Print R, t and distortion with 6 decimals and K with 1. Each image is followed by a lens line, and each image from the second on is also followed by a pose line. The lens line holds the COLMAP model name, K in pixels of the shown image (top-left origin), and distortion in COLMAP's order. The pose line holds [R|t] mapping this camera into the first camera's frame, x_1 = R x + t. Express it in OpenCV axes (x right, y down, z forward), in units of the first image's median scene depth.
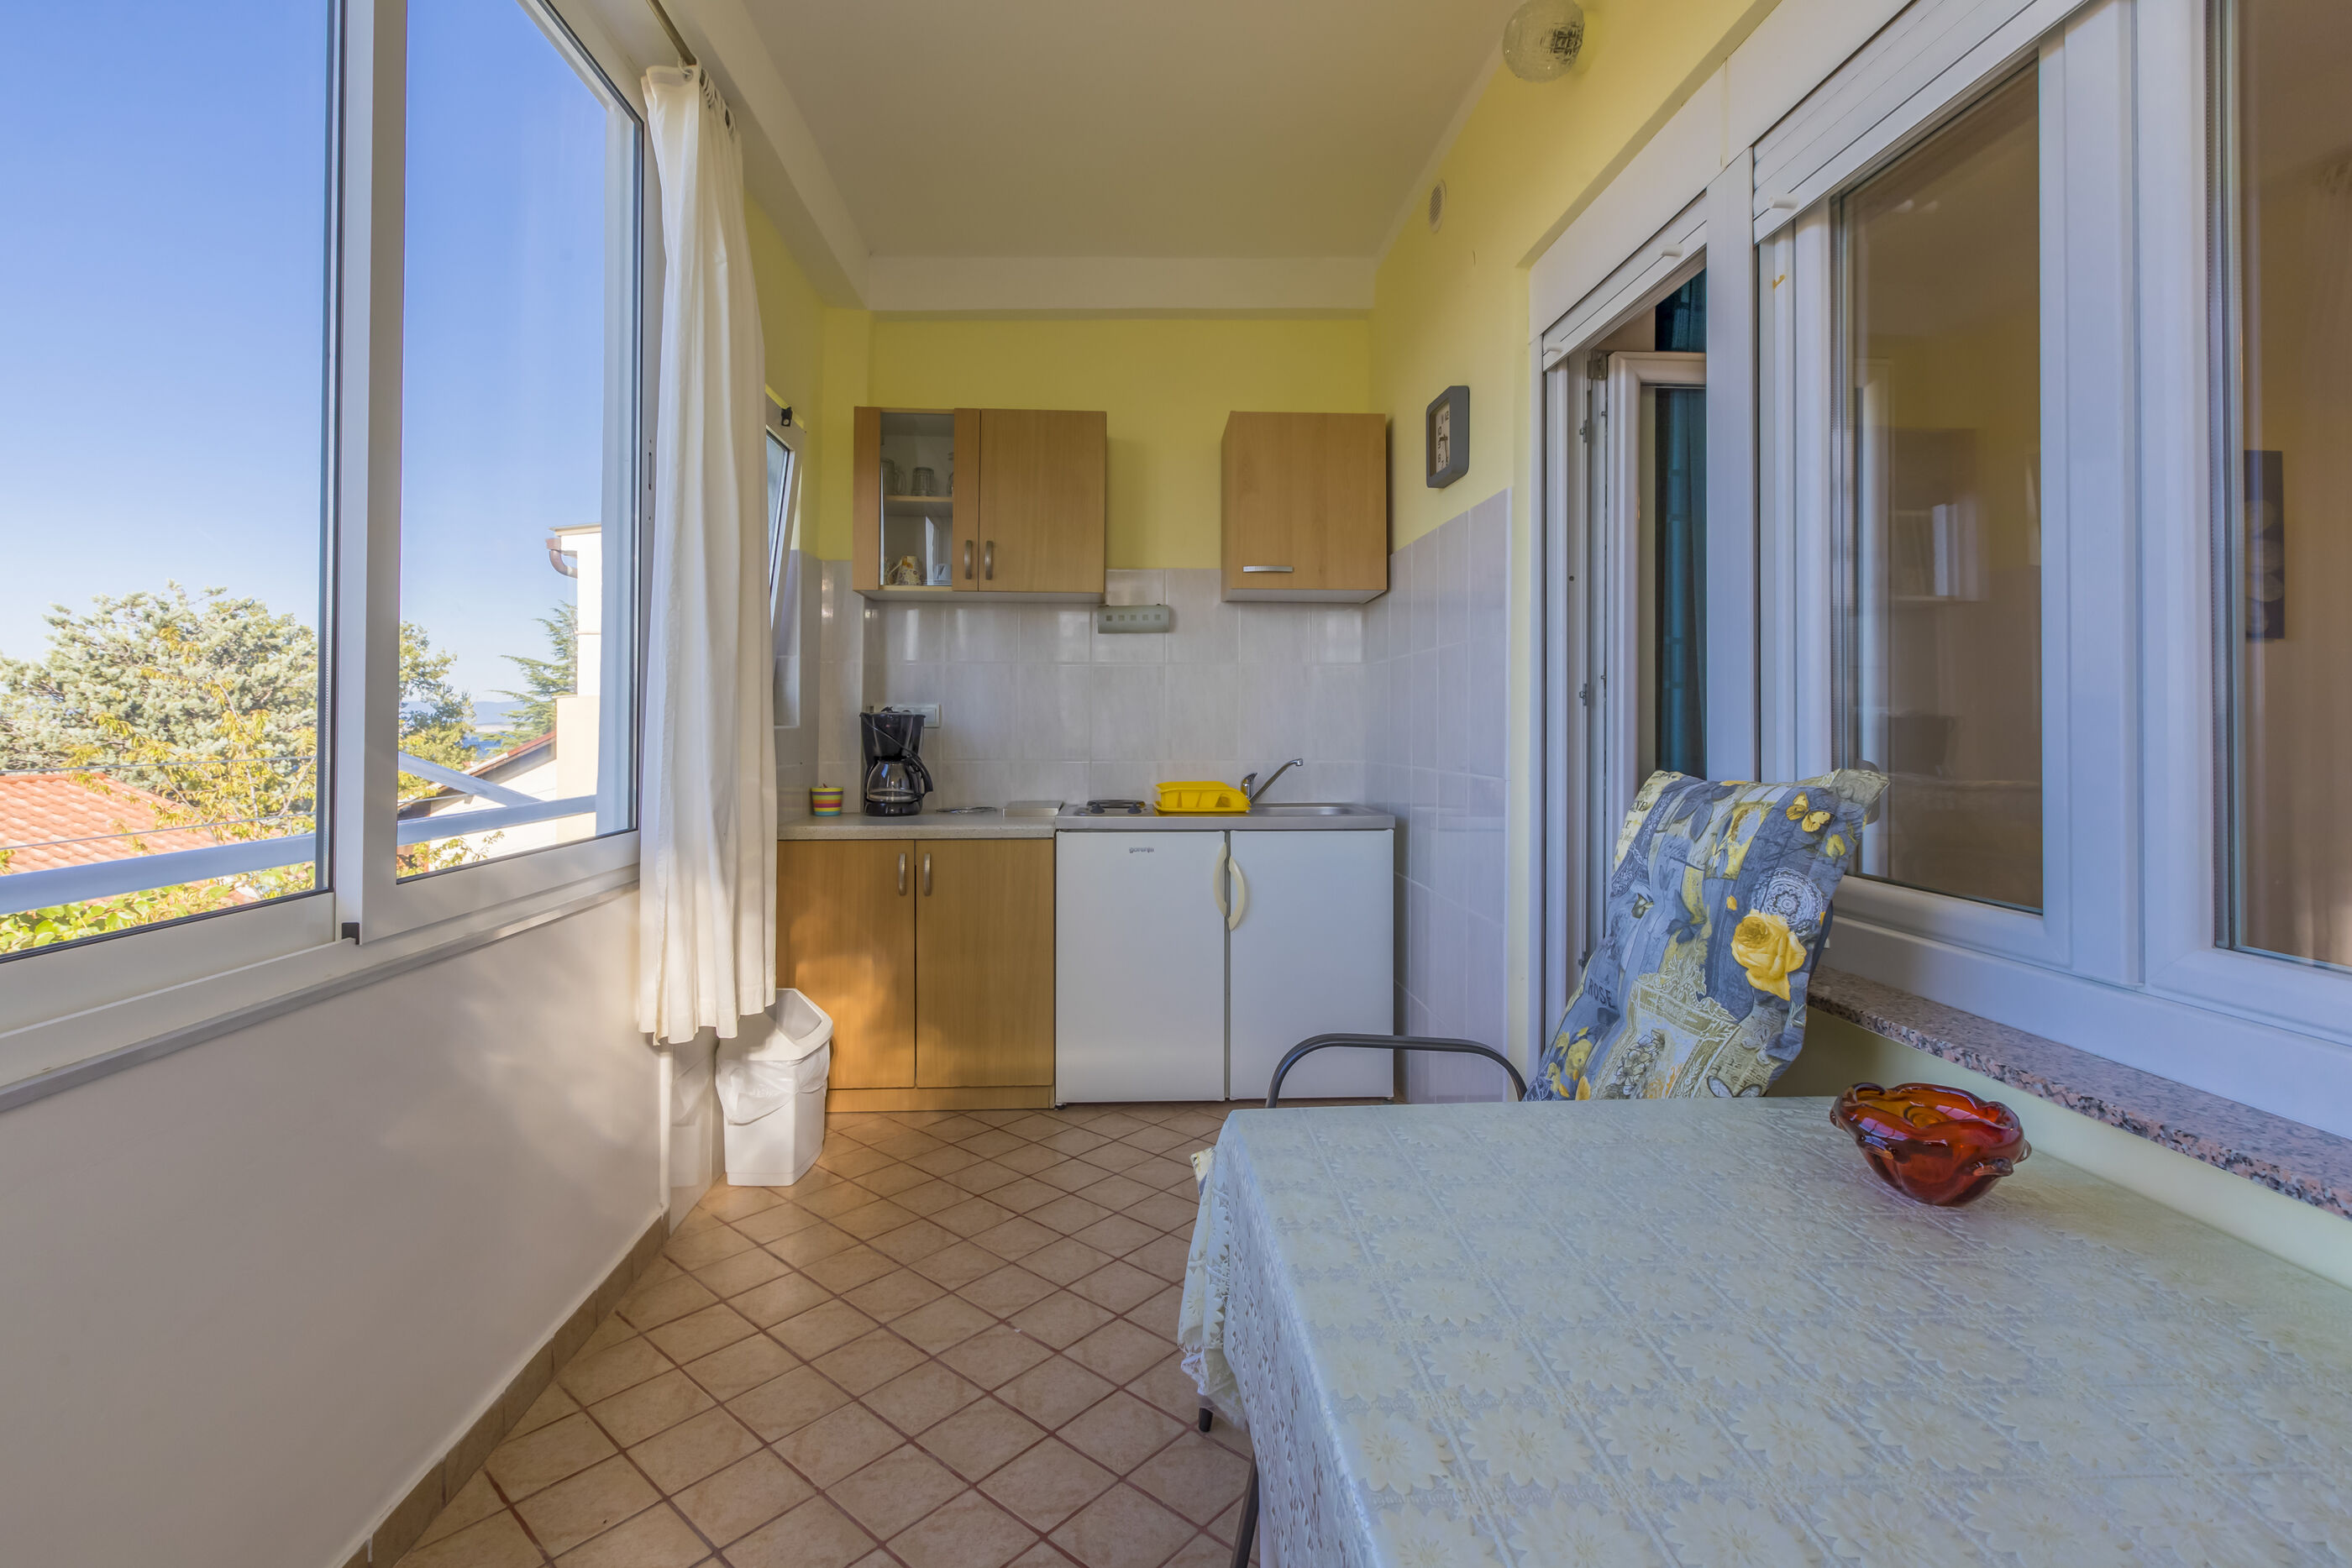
lens RADIAL K [[1074.0, 0, 1110.2], [0, 1074.0, 719.8], [0, 0, 1]] dist [0.004590, -0.000228]
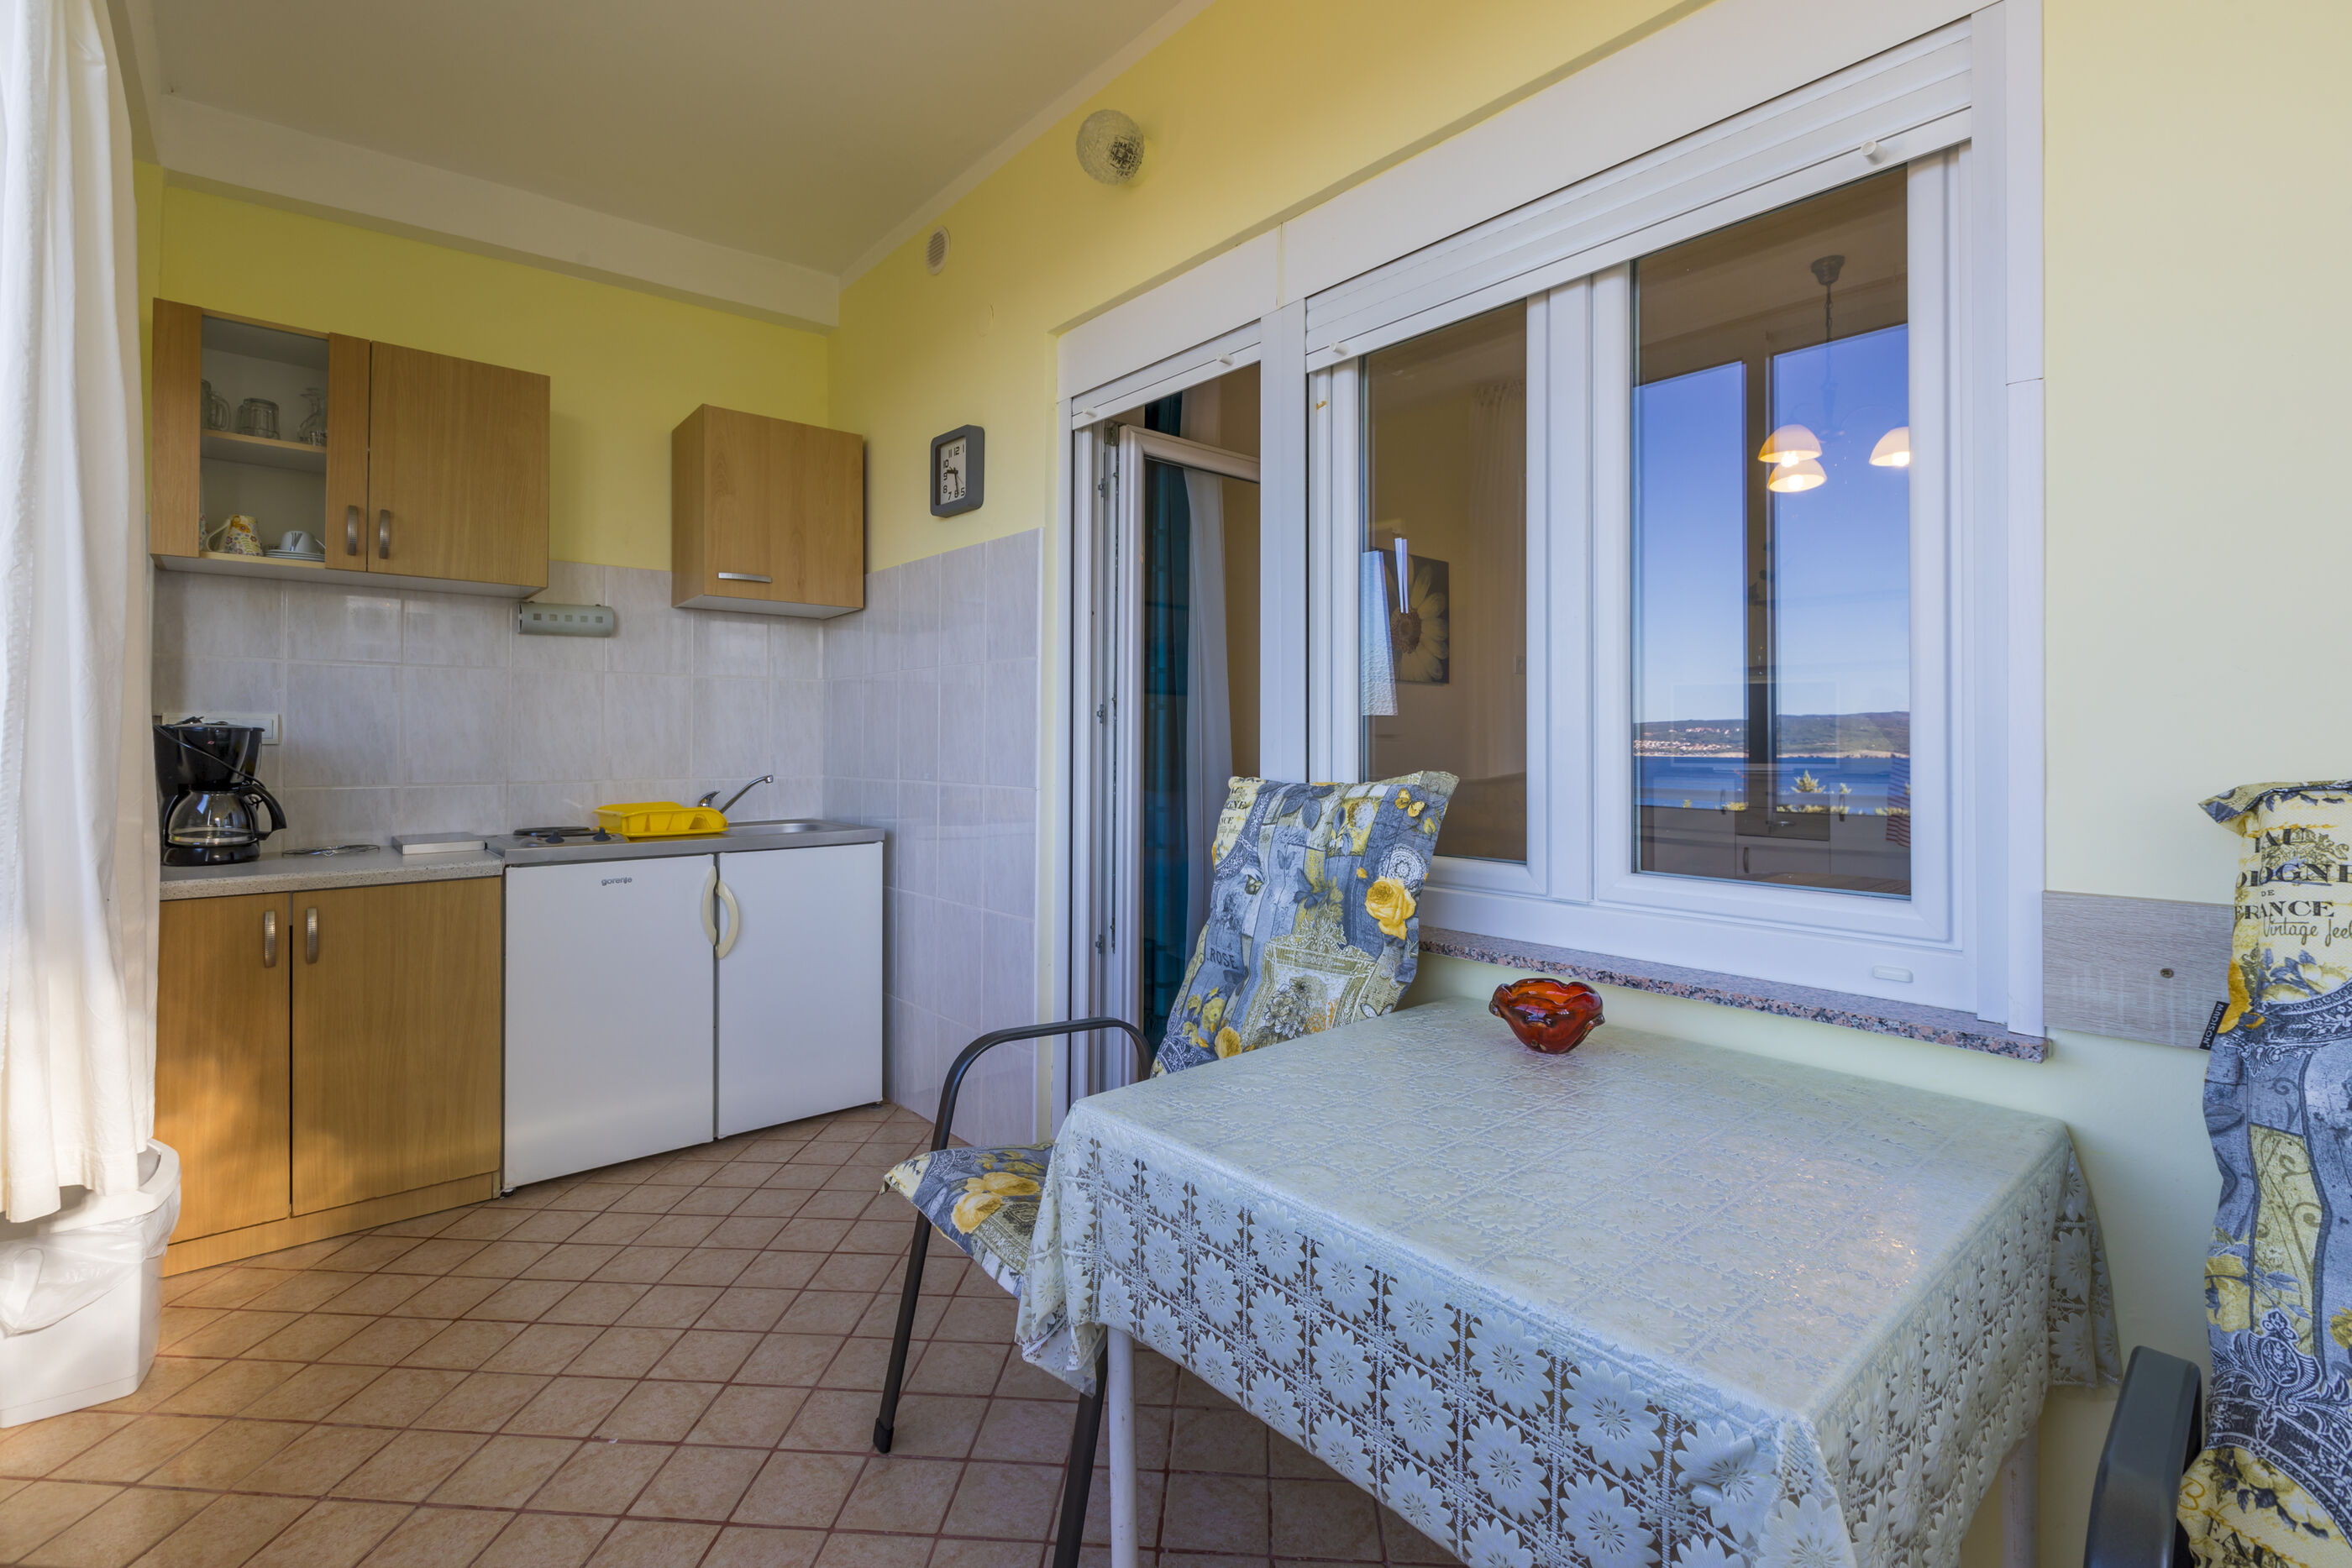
lens RADIAL K [[1074.0, 0, 1106.3], [0, 1074.0, 740.7], [0, 0, 1]] dist [0.004590, -0.000228]
pose [[0.802020, -0.001346, 0.597296, -0.181200], [-0.001546, 0.999989, 0.004329, 0.000160], [-0.597296, -0.004396, 0.802009, 0.045411]]
